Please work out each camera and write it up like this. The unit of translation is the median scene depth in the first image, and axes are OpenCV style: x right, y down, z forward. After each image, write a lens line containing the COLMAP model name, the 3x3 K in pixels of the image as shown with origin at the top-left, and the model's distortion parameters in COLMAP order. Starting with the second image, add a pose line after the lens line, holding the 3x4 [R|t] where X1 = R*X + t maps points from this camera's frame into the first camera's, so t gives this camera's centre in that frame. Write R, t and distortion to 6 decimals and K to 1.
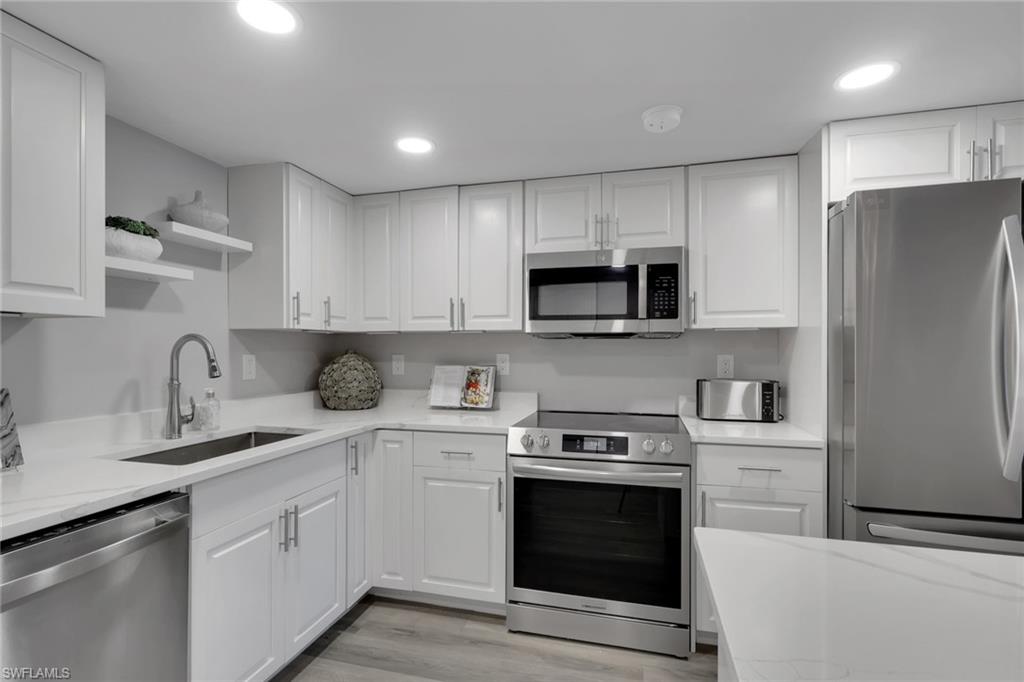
lens RADIAL K [[492.8, 0, 510.6], [0, 492.8, 346.6], [0, 0, 1]] dist [0.002090, 0.000004]
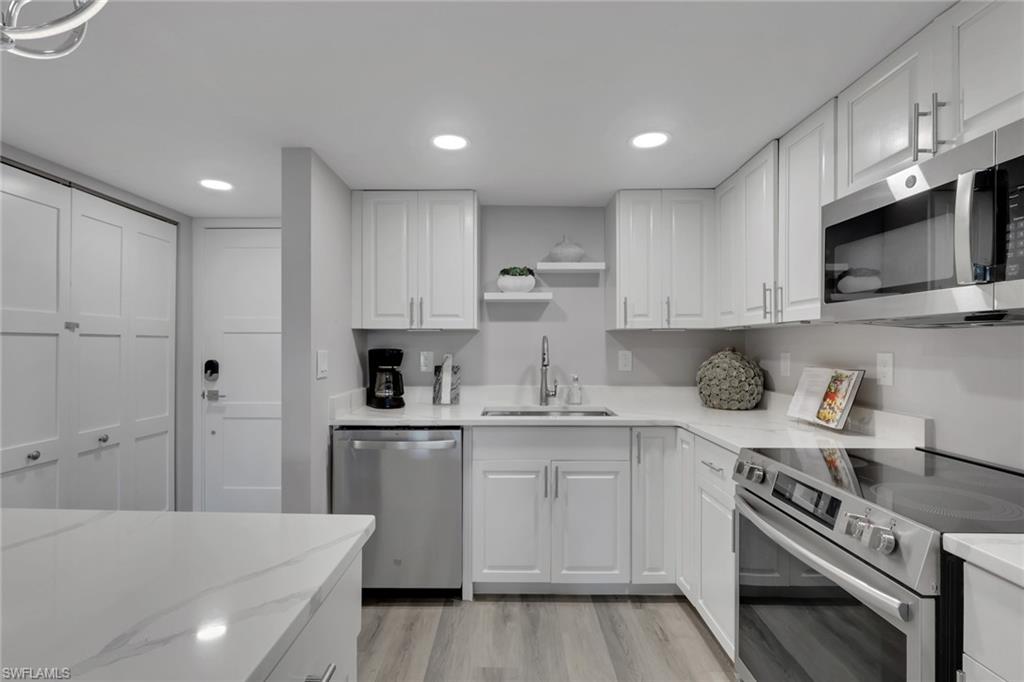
lens RADIAL K [[479.1, 0, 510.5], [0, 479.1, 346.8], [0, 0, 1]] dist [-0.001203, -0.000361]
pose [[0.260122, -0.002416, -0.965573, 0.564684], [-0.000252, 0.999997, -0.002570, 0.009407], [0.965576, 0.000912, 0.260121, 0.419318]]
